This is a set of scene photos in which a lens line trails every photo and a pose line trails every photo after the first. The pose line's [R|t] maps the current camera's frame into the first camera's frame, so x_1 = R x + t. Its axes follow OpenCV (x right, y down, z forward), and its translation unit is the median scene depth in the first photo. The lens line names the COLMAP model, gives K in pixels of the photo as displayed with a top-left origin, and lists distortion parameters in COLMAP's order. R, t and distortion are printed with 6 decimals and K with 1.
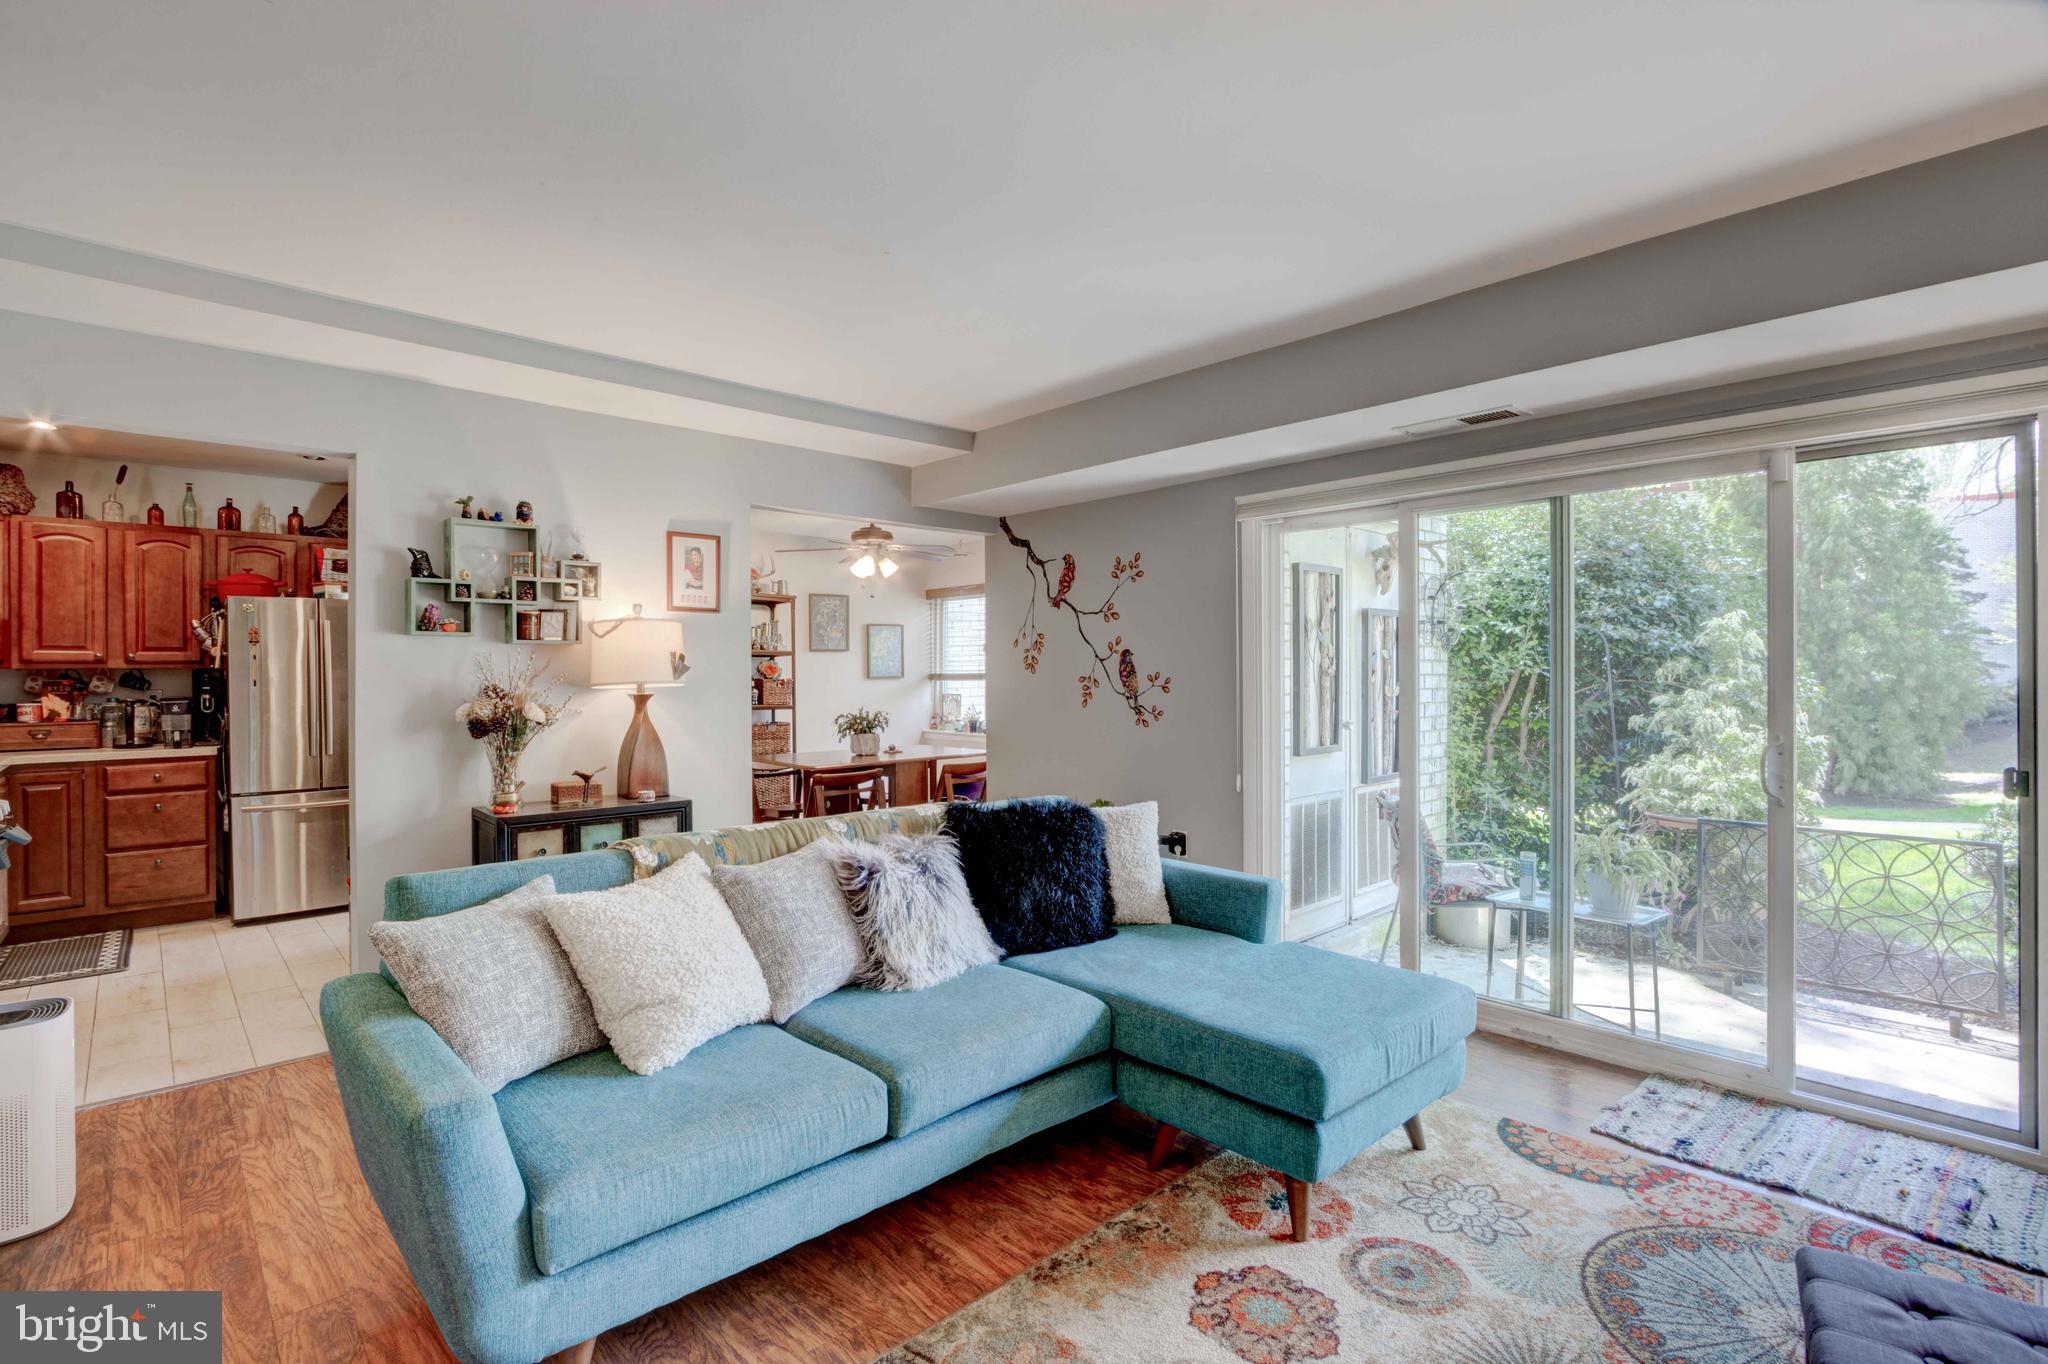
lens RADIAL K [[953.7, 0, 1004.6], [0, 953.7, 678.8], [0, 0, 1]] dist [-0.018574, 0.002915]
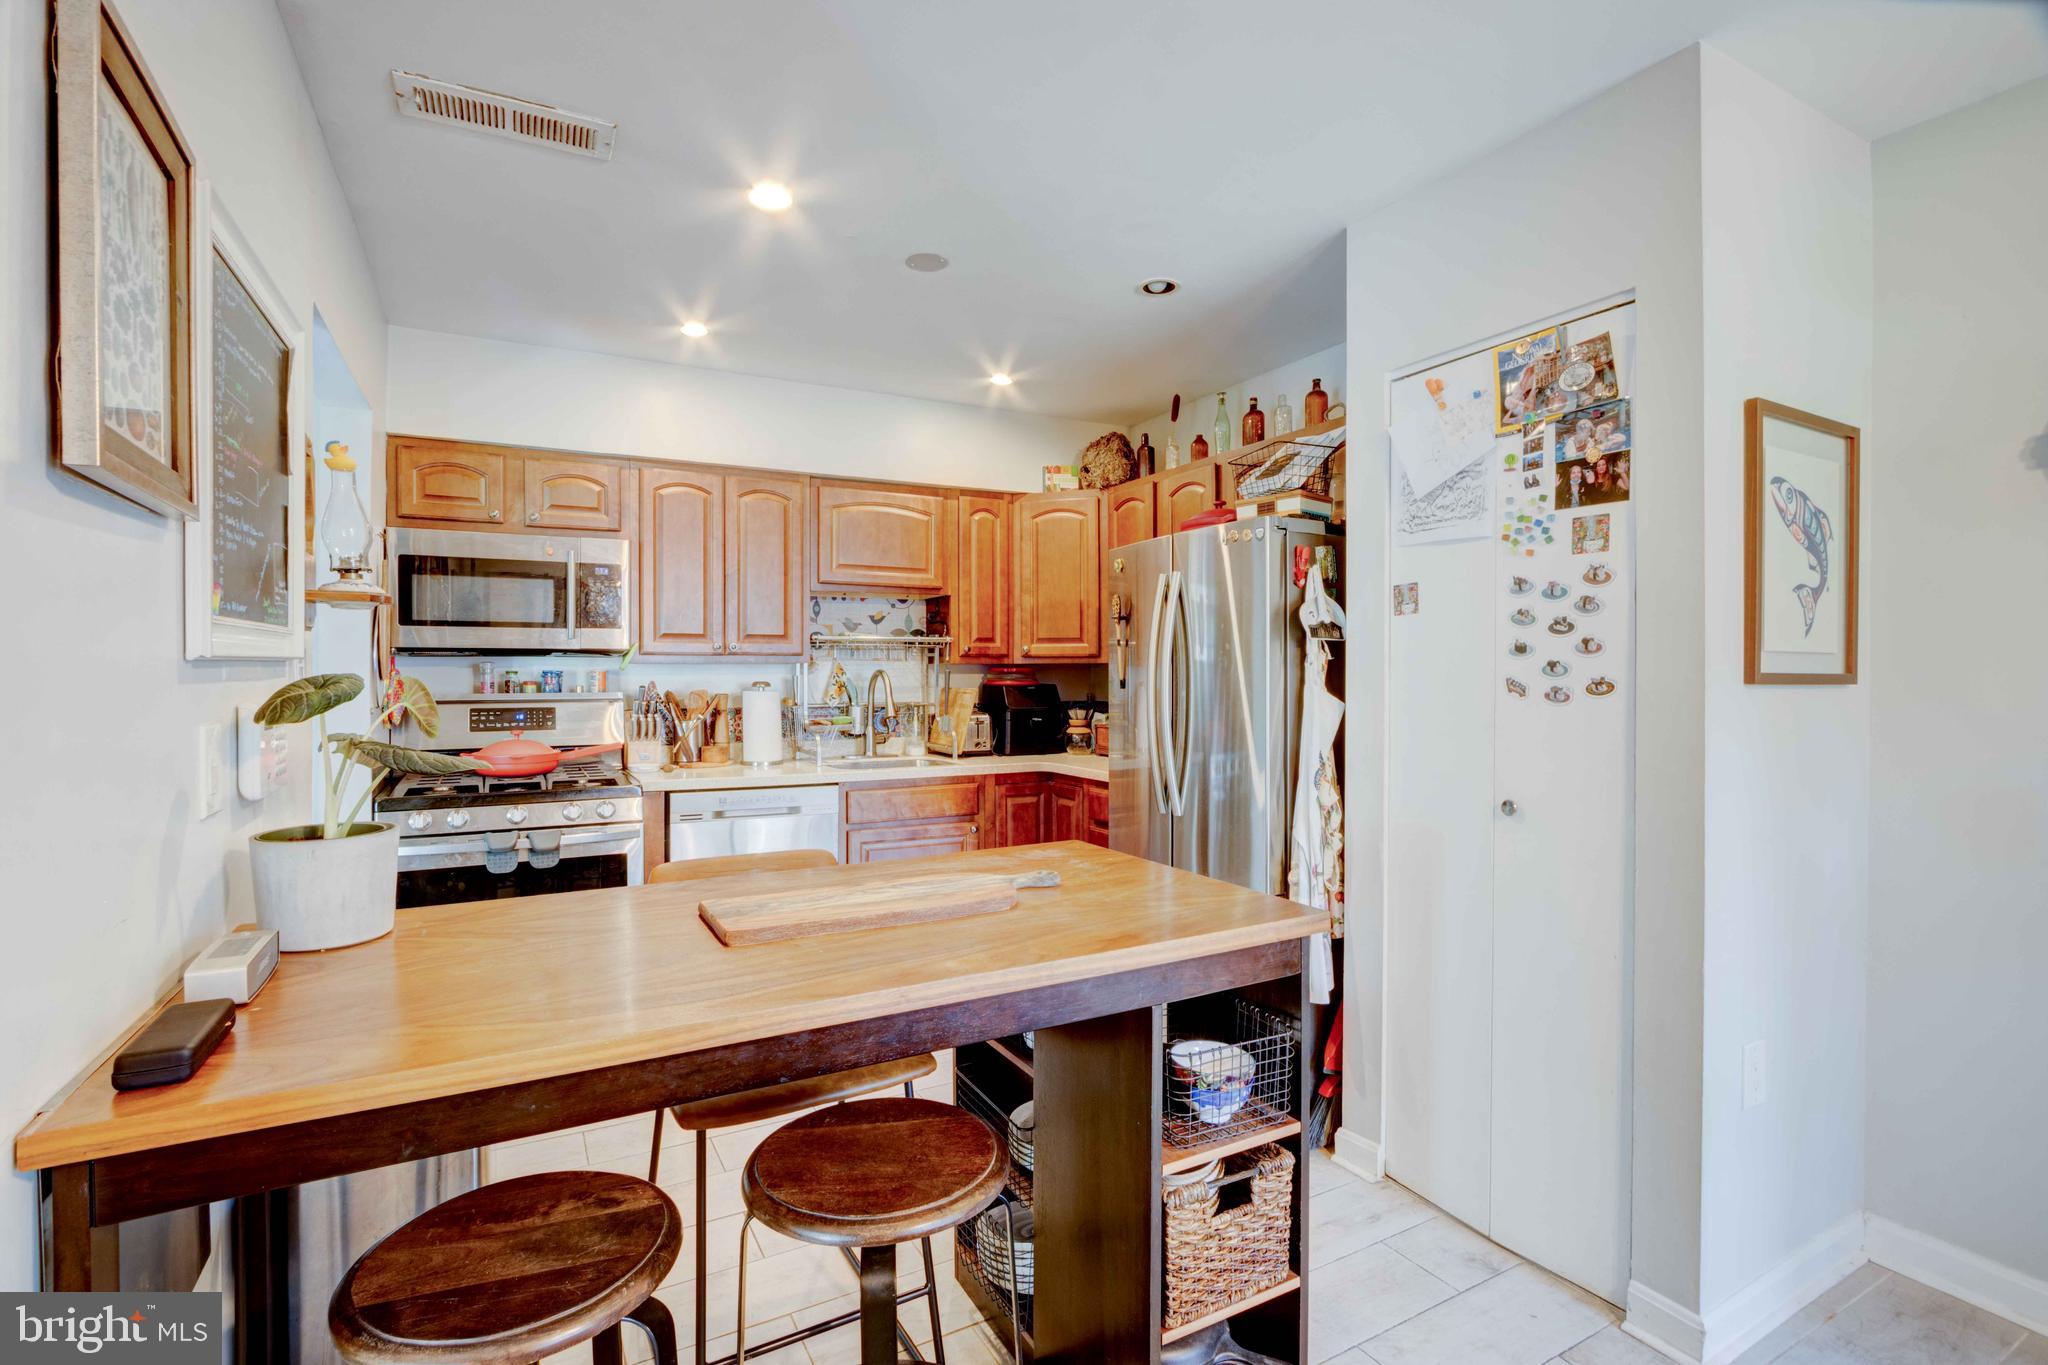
lens RADIAL K [[953.7, 0, 1021.9], [0, 953.7, 678.3], [0, 0, 1]] dist [-0.018574, 0.002915]
pose [[-0.233083, 0.008745, -0.972417, -0.167188], [-0.004194, 0.999941, 0.009998, -0.005204], [0.972448, 0.006408, -0.233033, 1.108844]]
